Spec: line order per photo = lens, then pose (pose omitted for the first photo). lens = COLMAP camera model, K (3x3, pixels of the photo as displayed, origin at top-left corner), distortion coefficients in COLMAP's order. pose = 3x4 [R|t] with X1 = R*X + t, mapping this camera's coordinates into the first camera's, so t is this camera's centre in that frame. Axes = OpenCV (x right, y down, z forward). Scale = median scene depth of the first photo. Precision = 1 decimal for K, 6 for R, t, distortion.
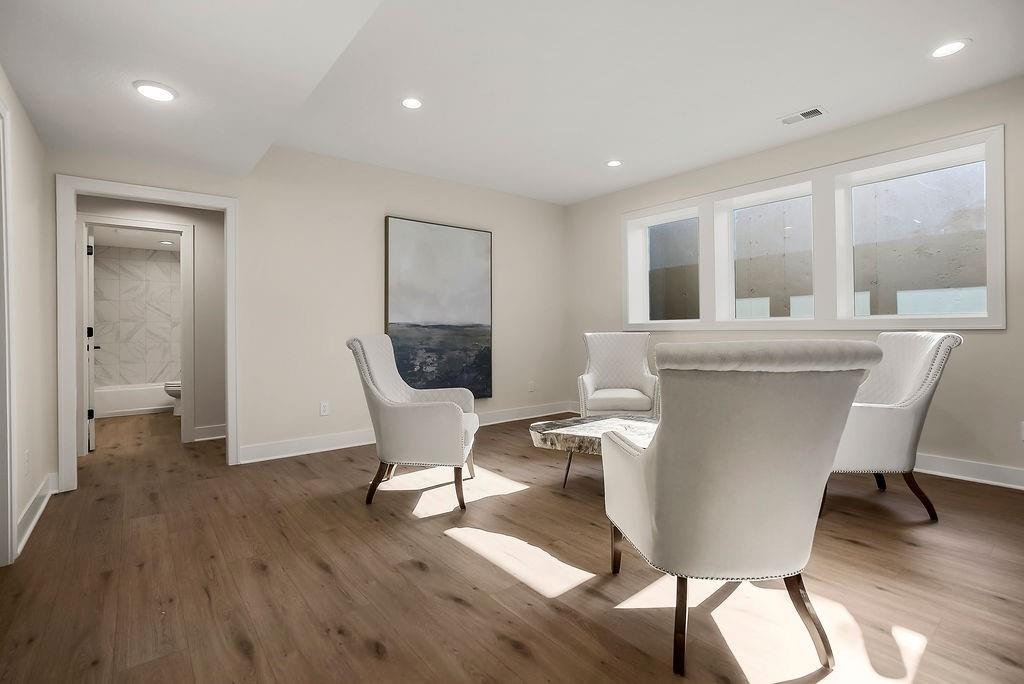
lens RADIAL K [[473.8, 0, 513.5], [0, 473.8, 332.6], [0, 0, 1]] dist [-0.020122, 0.000284]
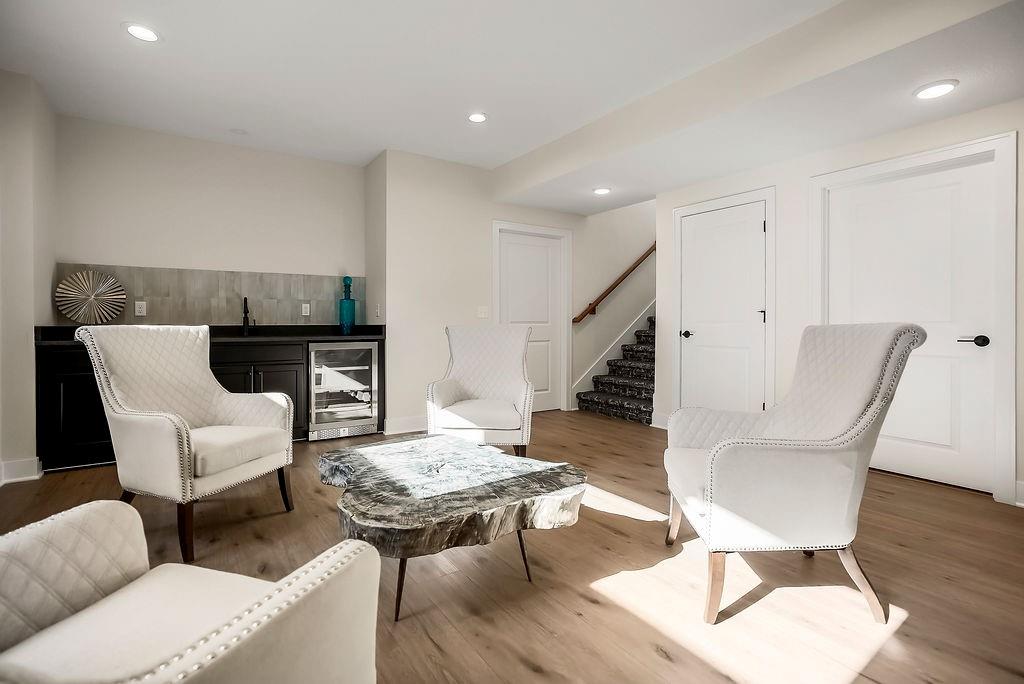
lens RADIAL K [[473.8, 0, 513.5], [0, 473.8, 332.6], [0, 0, 1]] dist [-0.020122, 0.000284]
pose [[-0.996413, 0.007676, 0.084271, 0.088359], [0.009295, 0.999779, 0.018834, 0.004667], [-0.084108, 0.019550, -0.996265, 1.873798]]
